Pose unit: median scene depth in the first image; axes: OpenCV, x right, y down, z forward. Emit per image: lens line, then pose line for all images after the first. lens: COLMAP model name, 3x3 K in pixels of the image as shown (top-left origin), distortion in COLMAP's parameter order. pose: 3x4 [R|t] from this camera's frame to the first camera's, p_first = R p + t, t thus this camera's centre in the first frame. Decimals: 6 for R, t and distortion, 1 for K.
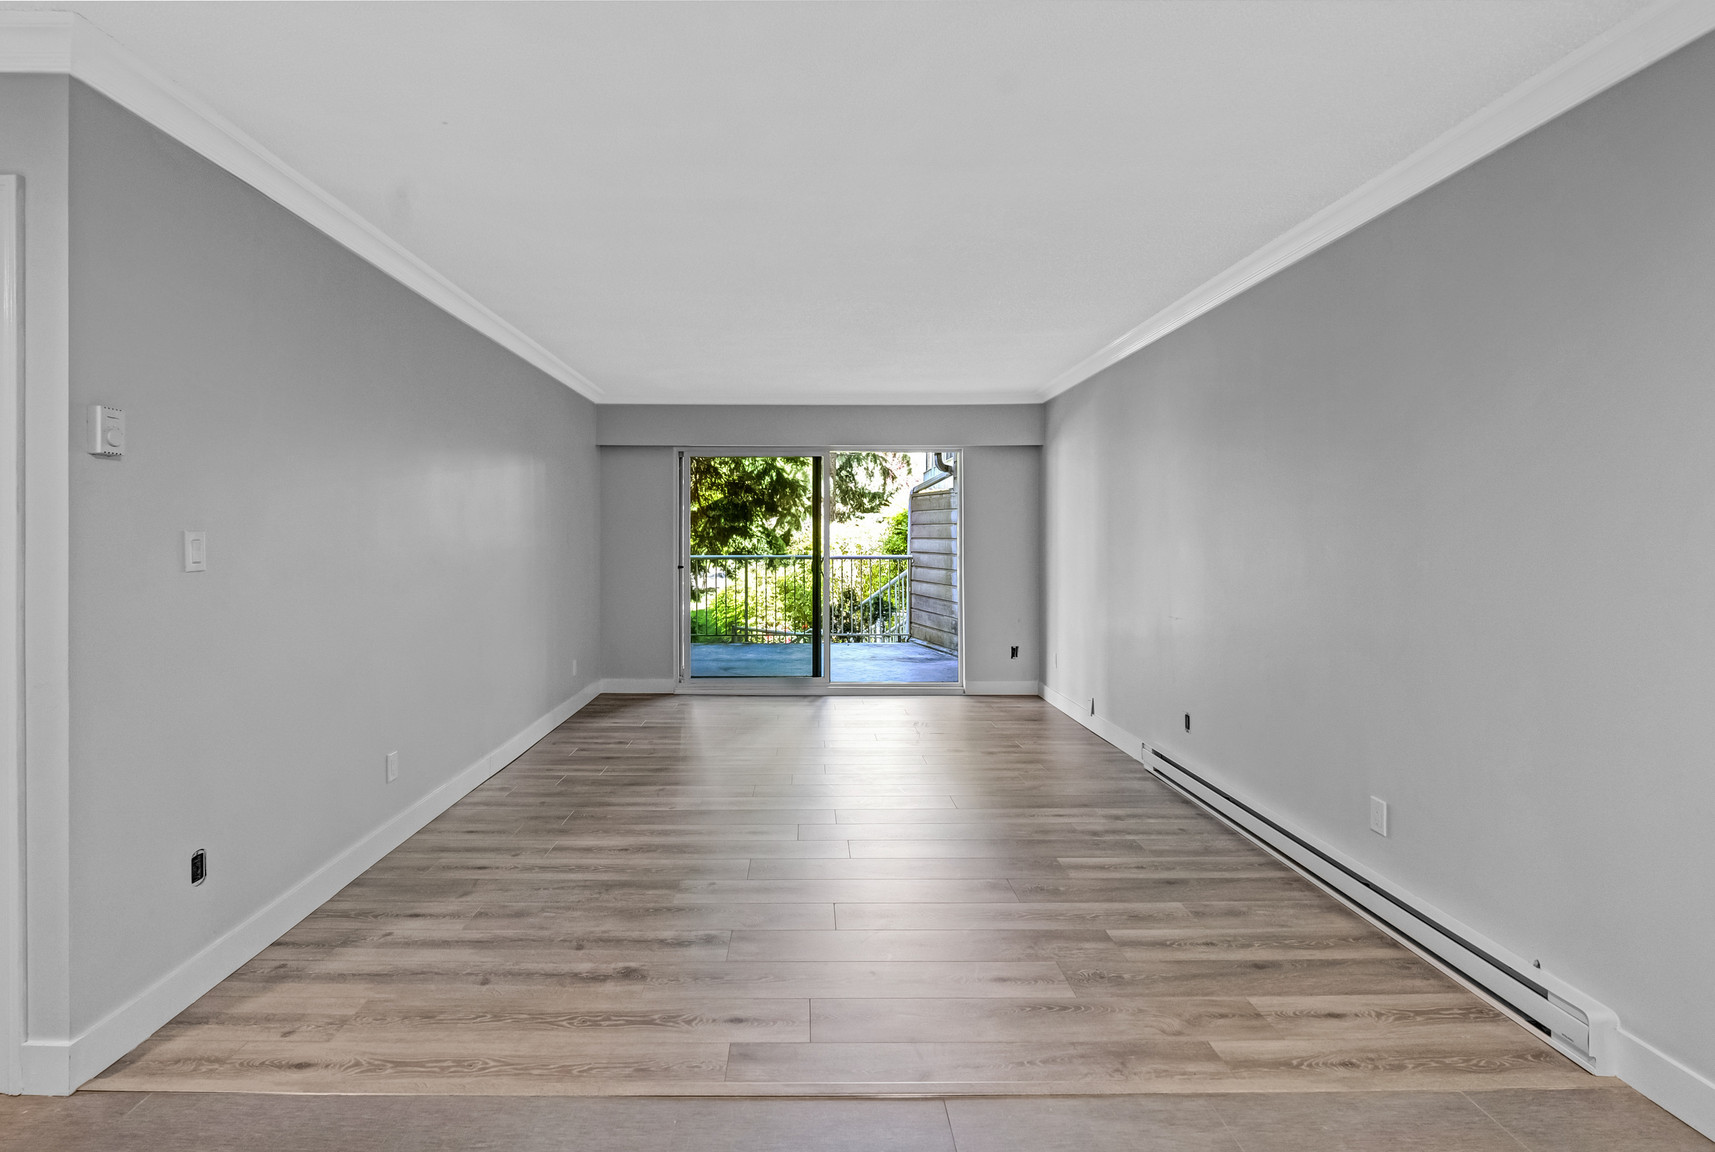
lens RADIAL K [[824.0, 0, 817.9], [0, 824.0, 534.0], [0, 0, 1]] dist [-0.004677, 0.001693]
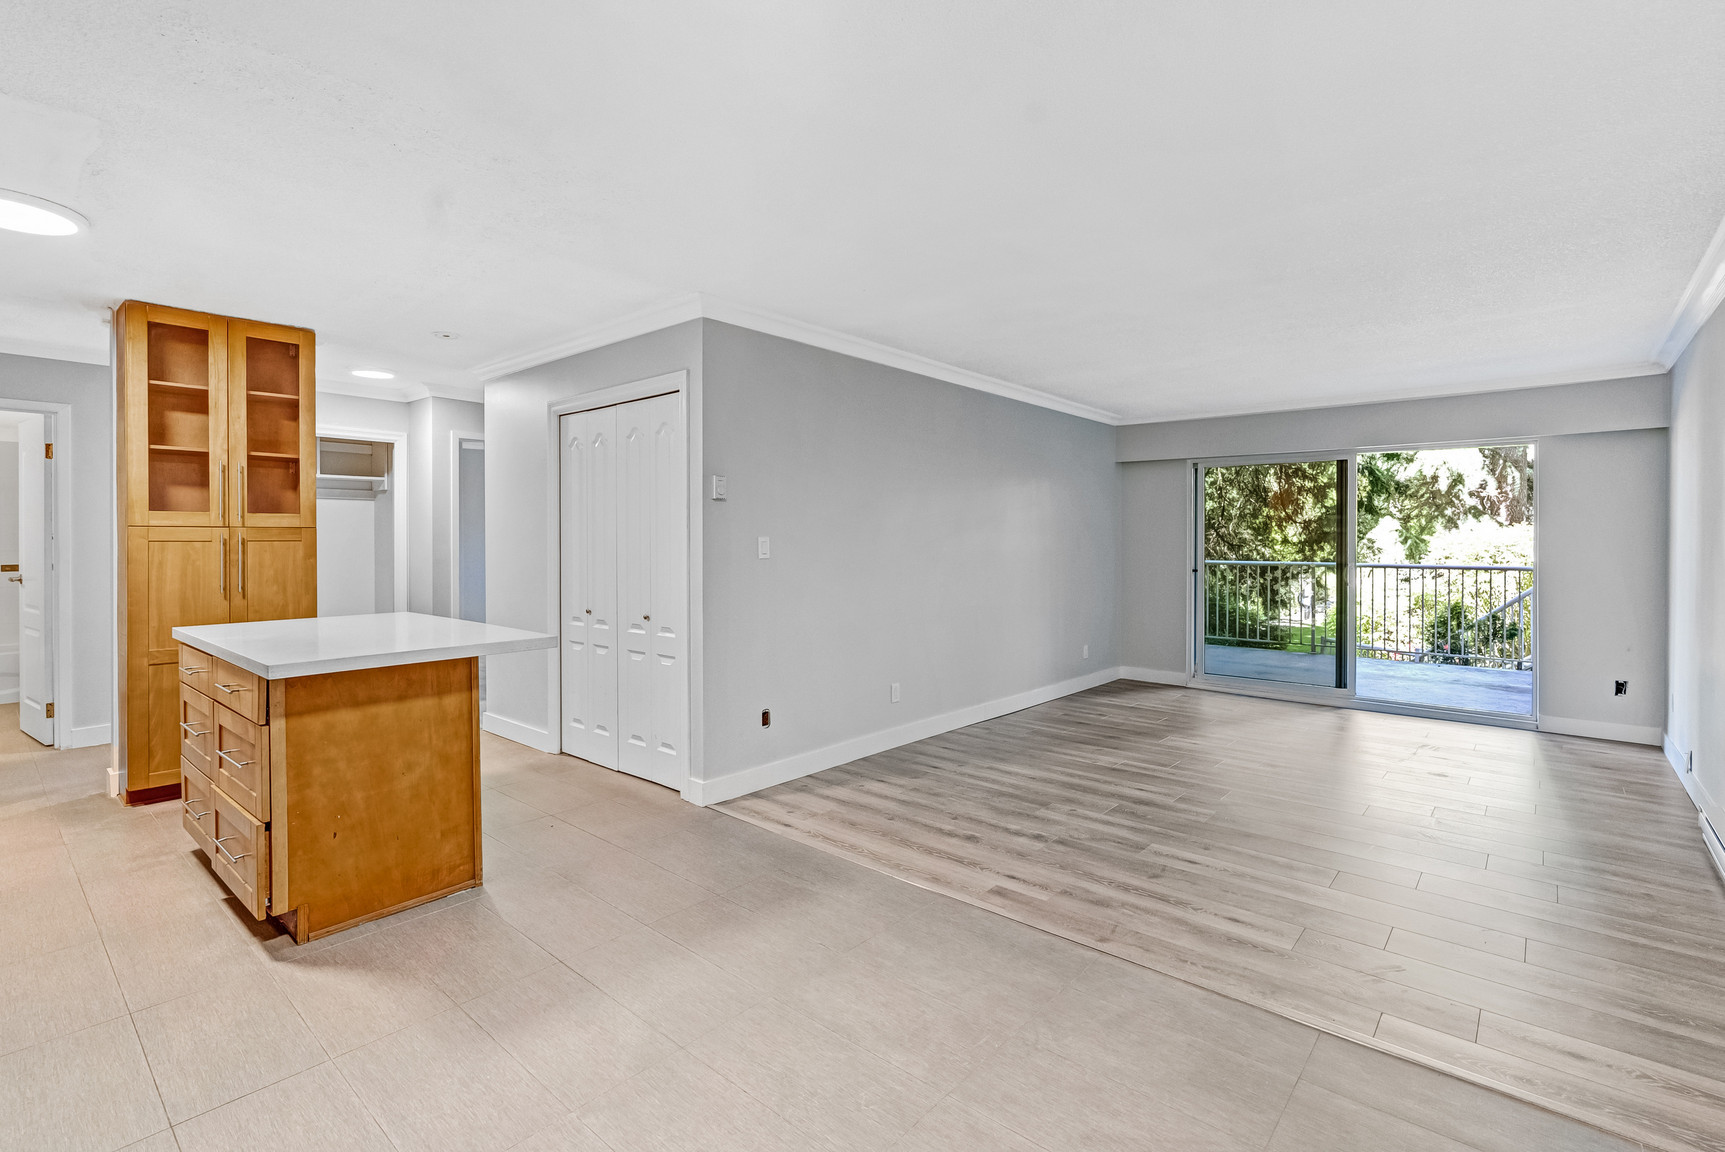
lens RADIAL K [[793.4, 0, 863.3], [0, 793.4, 547.4], [0, 0, 1]] dist [0.001036, 0.000737]
pose [[0.753529, 0.007648, -0.657370, 0.478740], [-0.001670, 0.999951, 0.009718, 0.001504], [0.657413, -0.006225, 0.753505, -0.165495]]
